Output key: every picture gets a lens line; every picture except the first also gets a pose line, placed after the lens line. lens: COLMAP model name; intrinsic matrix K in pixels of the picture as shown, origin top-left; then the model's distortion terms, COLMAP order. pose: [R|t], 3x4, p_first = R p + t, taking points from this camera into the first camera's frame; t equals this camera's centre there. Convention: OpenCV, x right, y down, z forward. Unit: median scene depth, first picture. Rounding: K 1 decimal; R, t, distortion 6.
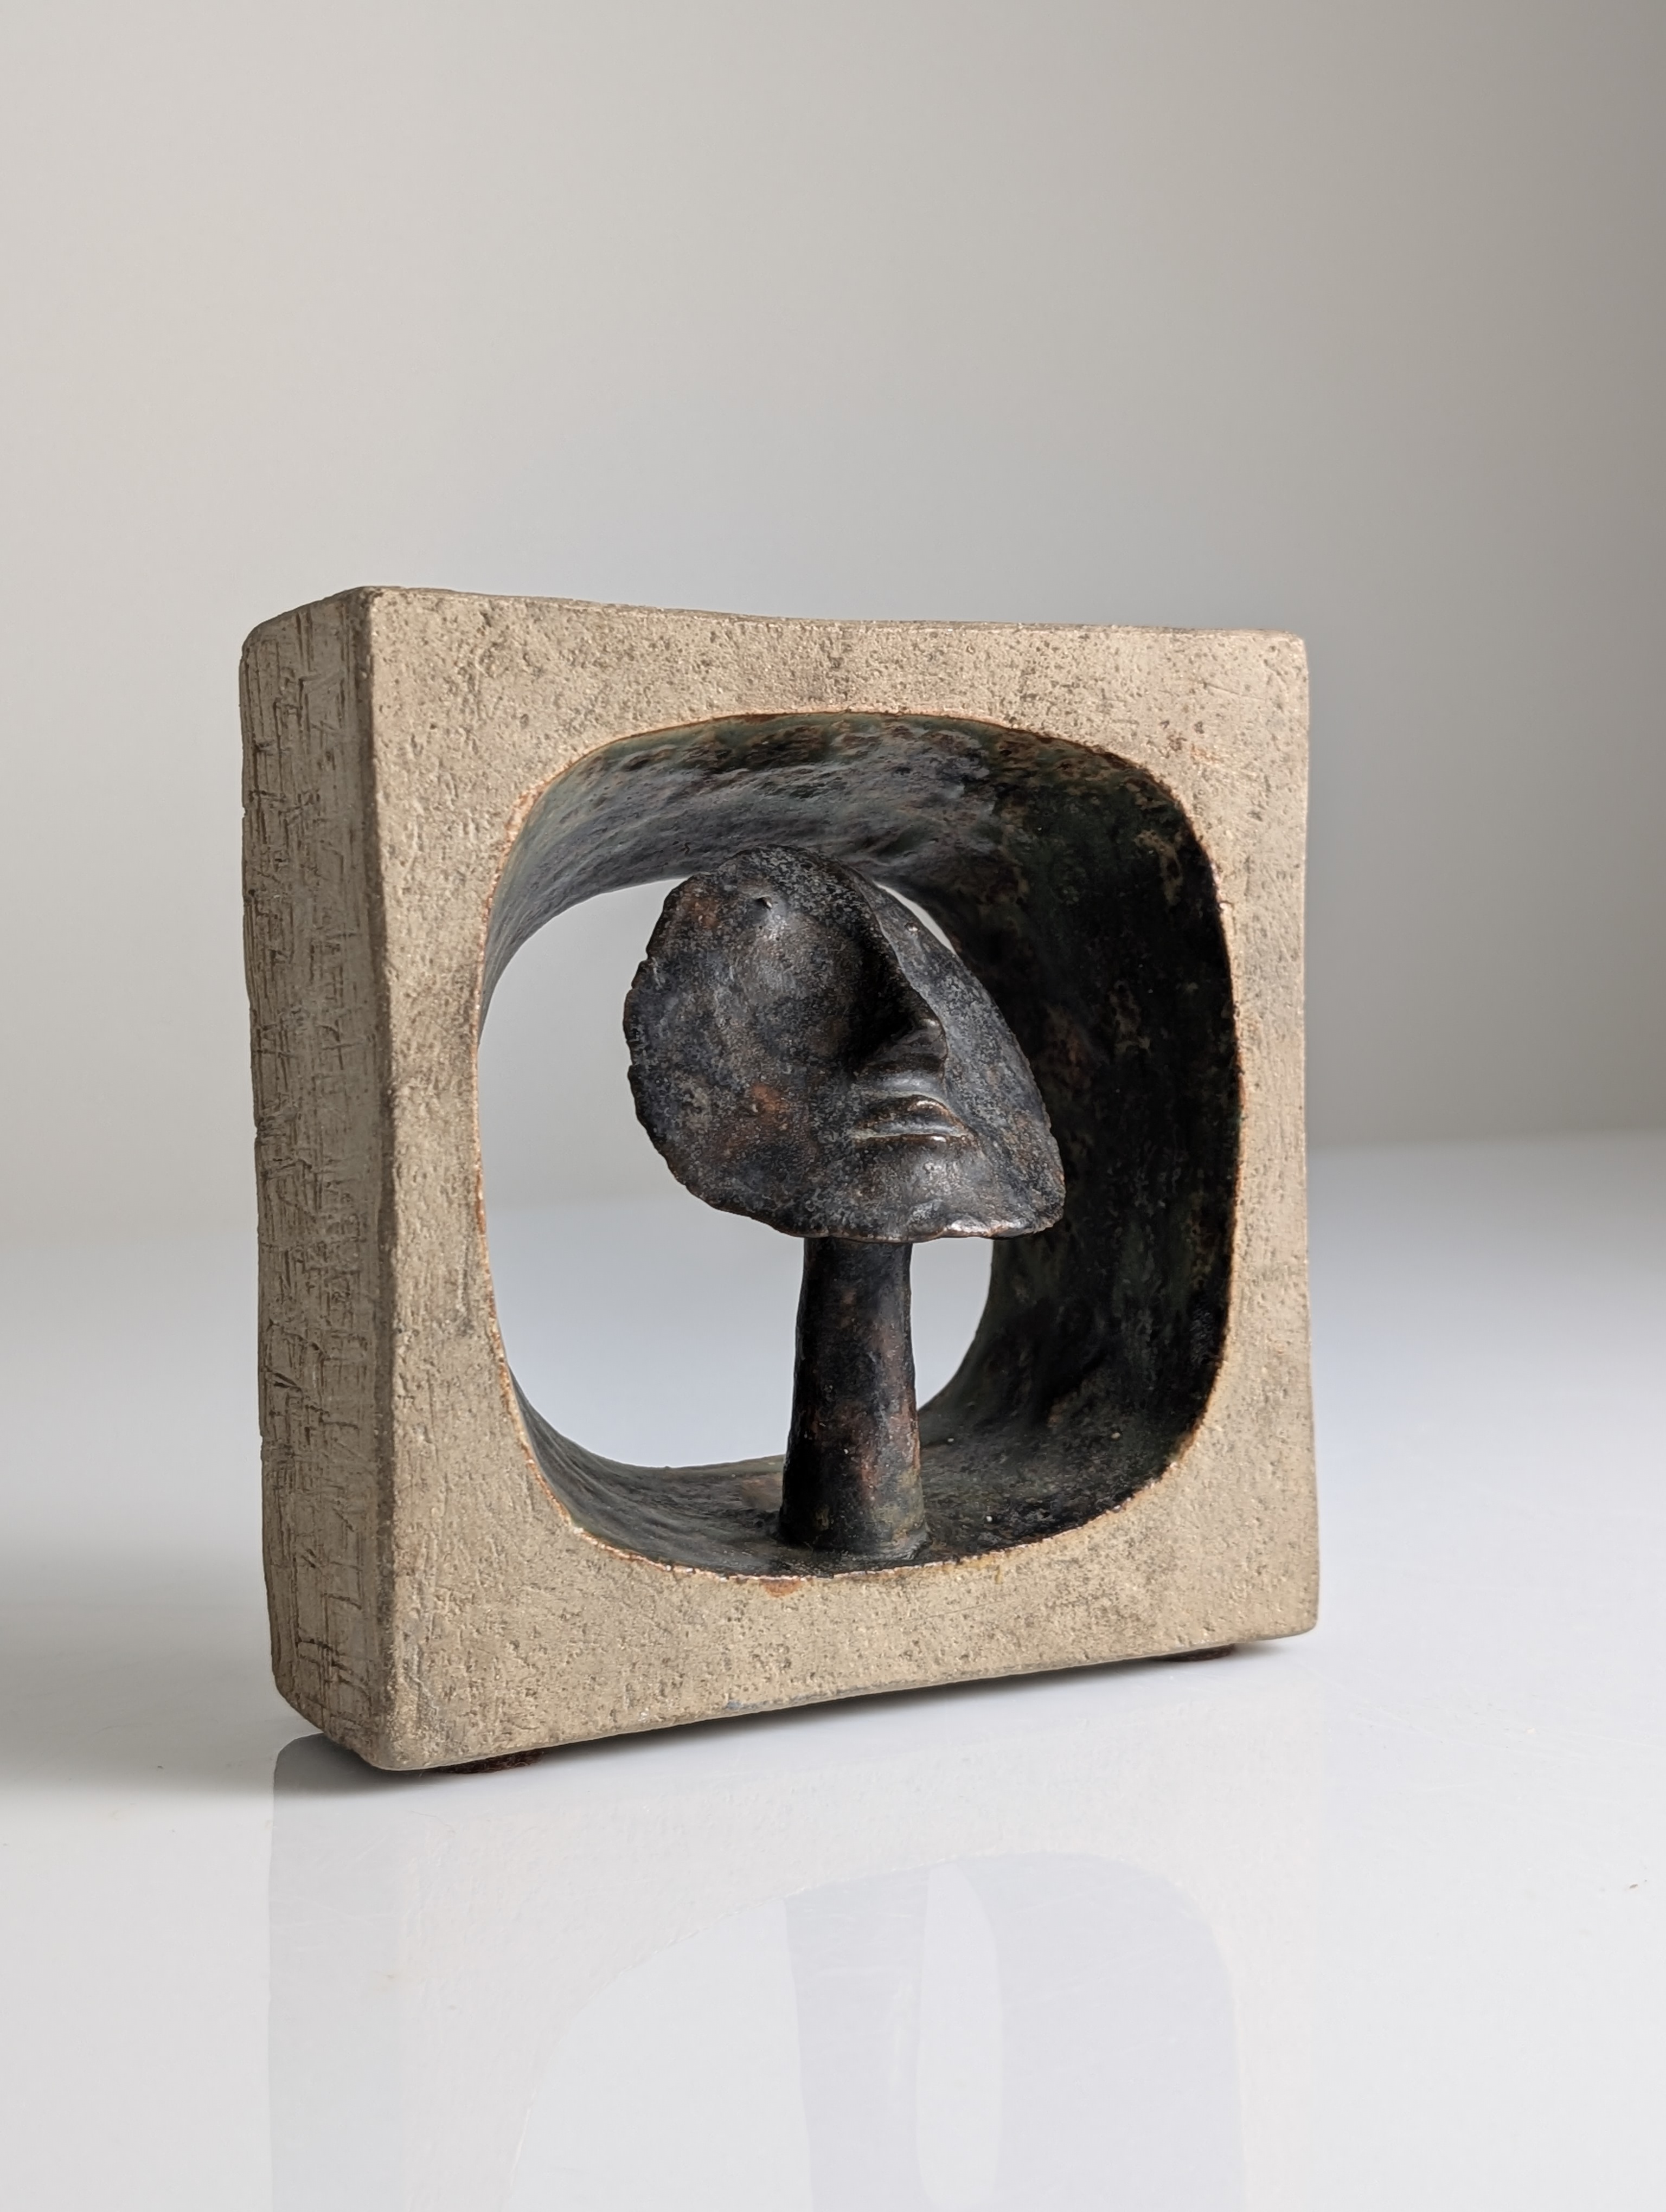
lens RADIAL K [[2592.7, 0, 831.8], [0, 2592.7, 1112.1], [0, 0, 1]] dist [0.070662, 0.000000]
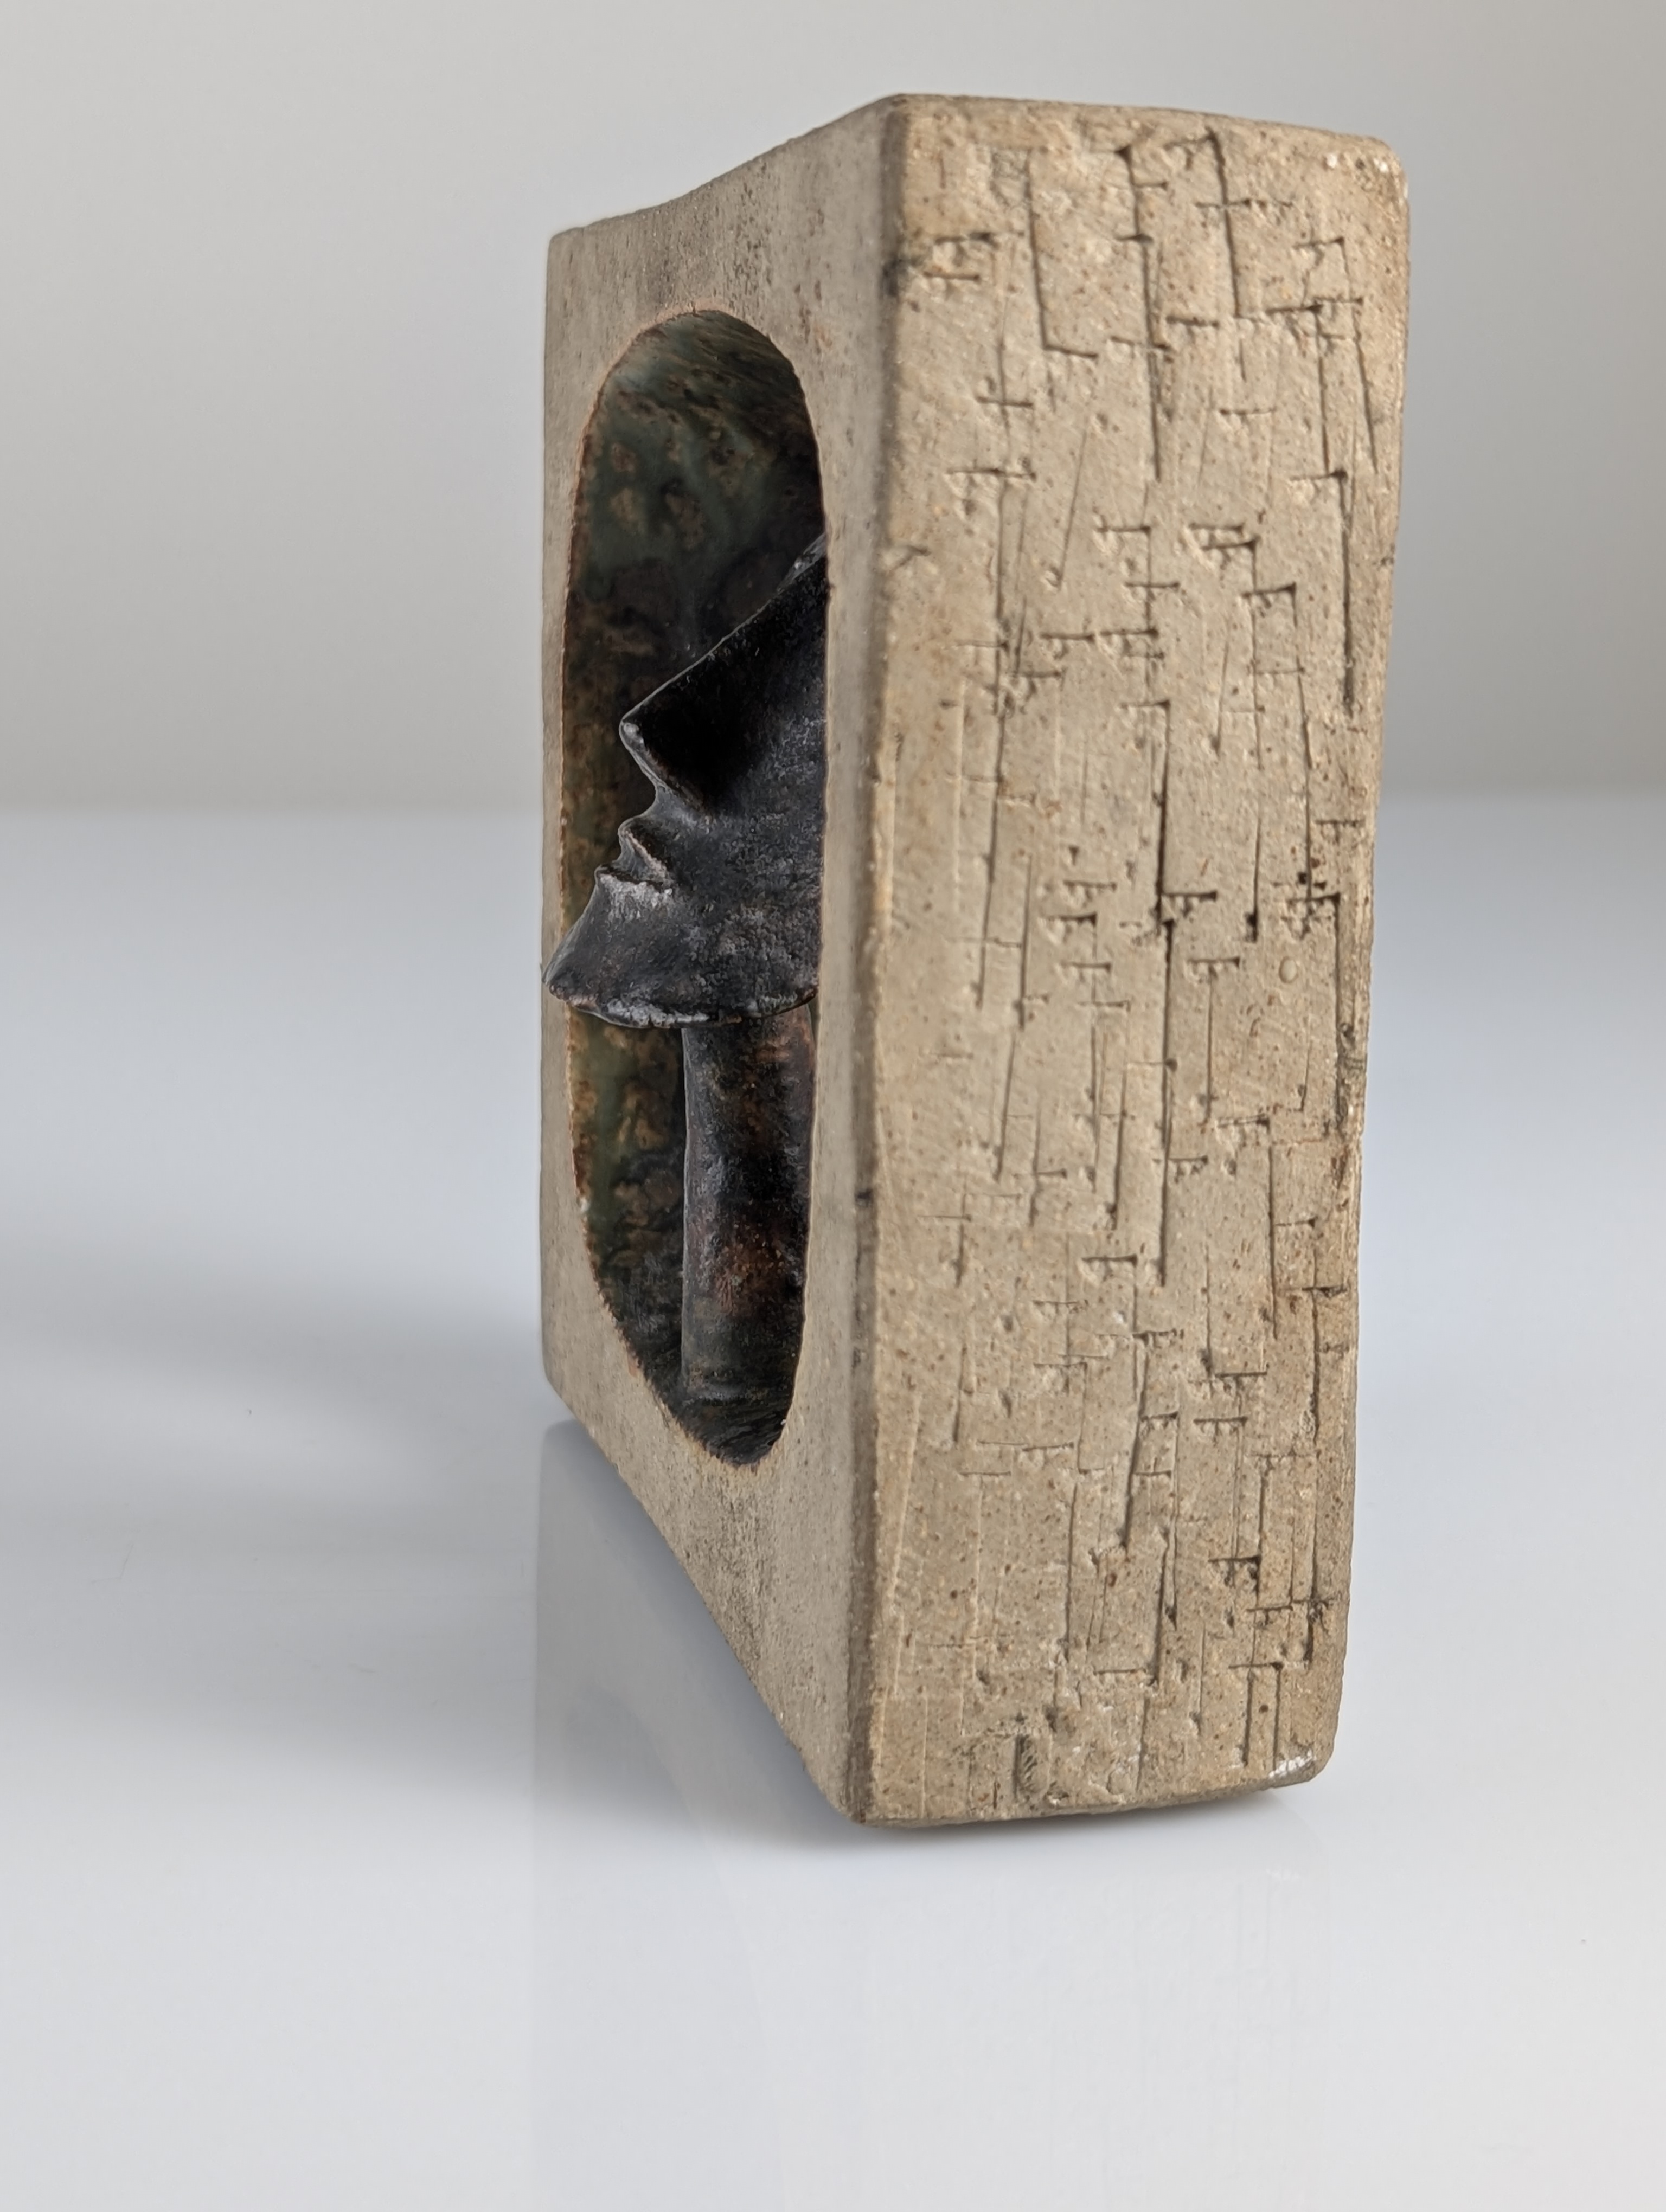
lens RADIAL K [[3171.1, 0, 826.5], [0, 3171.1, 1085.6], [0, 0, 1]] dist [0.118347, 0.000000]
pose [[-0.214629, 0.190622, -0.957913, 0.943444], [-0.061563, 0.976179, 0.208051, -0.129141], [0.974753, 0.103626, -0.197782, 1.239478]]
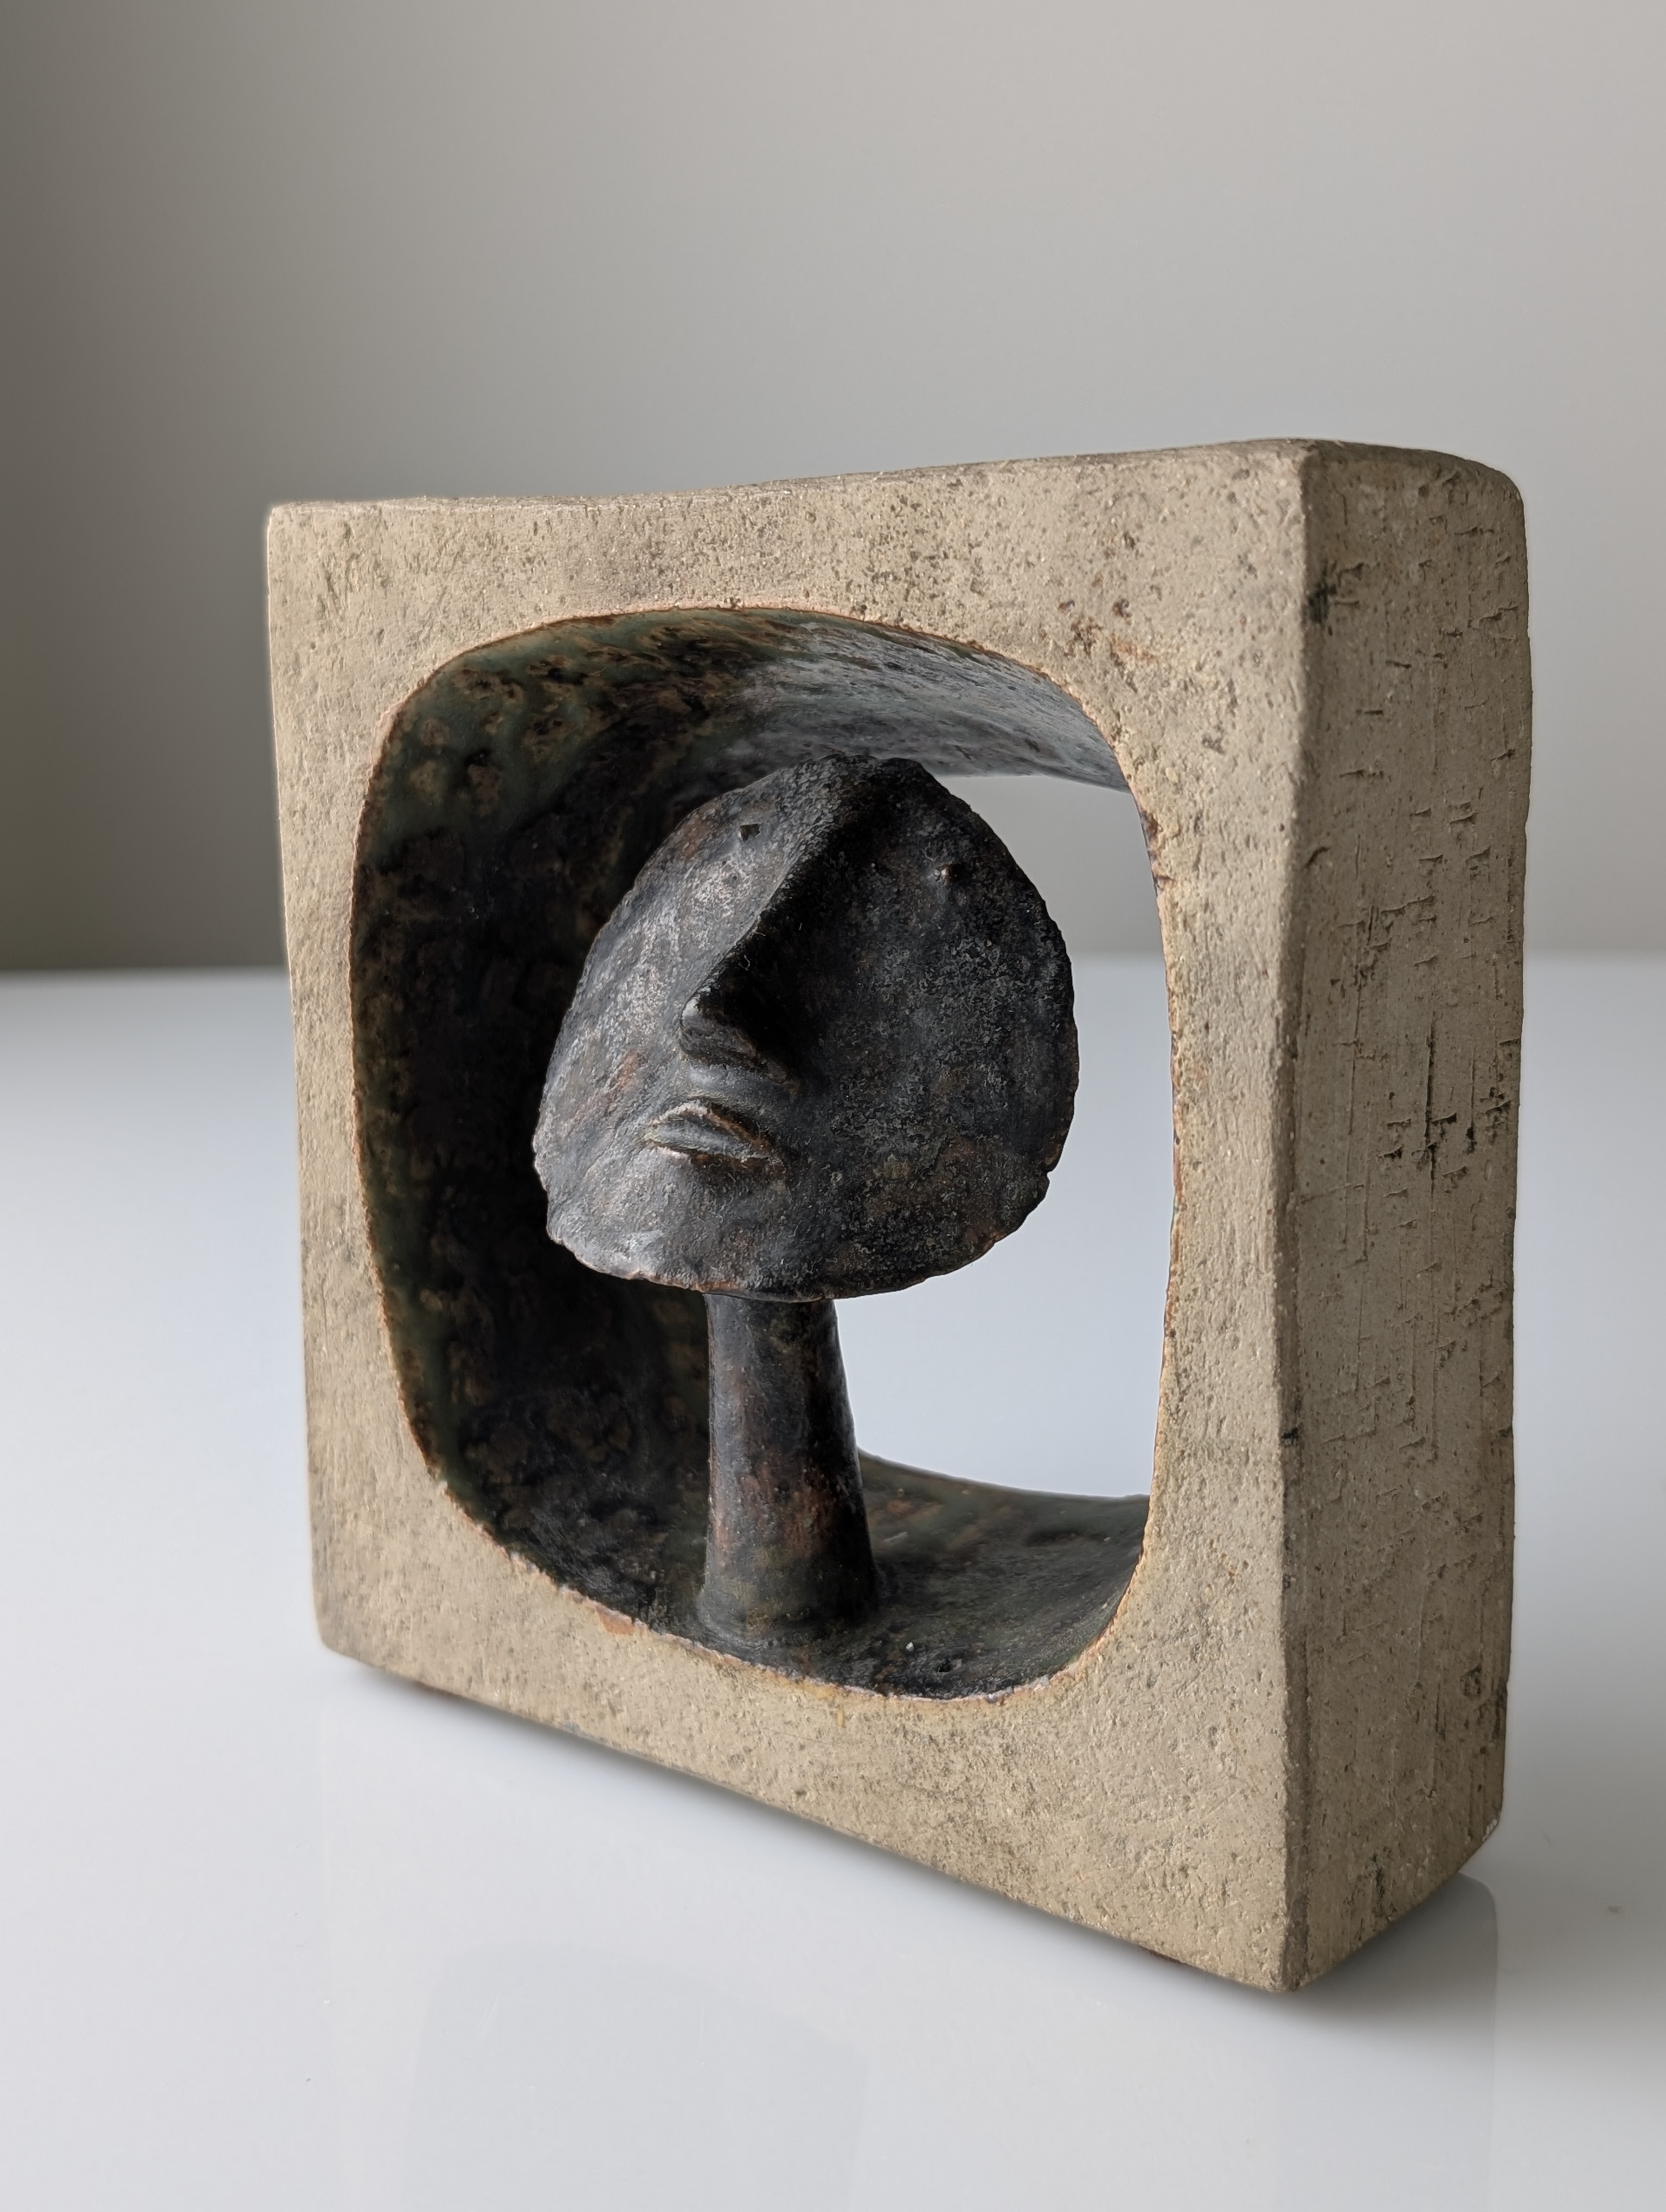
lens RADIAL K [[2592.7, 0, 923.9], [0, 2592.7, 1082.5], [0, 0, 1]] dist [0.070662, 0.000000]
pose [[0.418415, 0.170531, -0.892103, 0.762036], [-0.045448, 0.984916, 0.166957, -0.145453], [0.907118, -0.029313, 0.419854, 0.718376]]
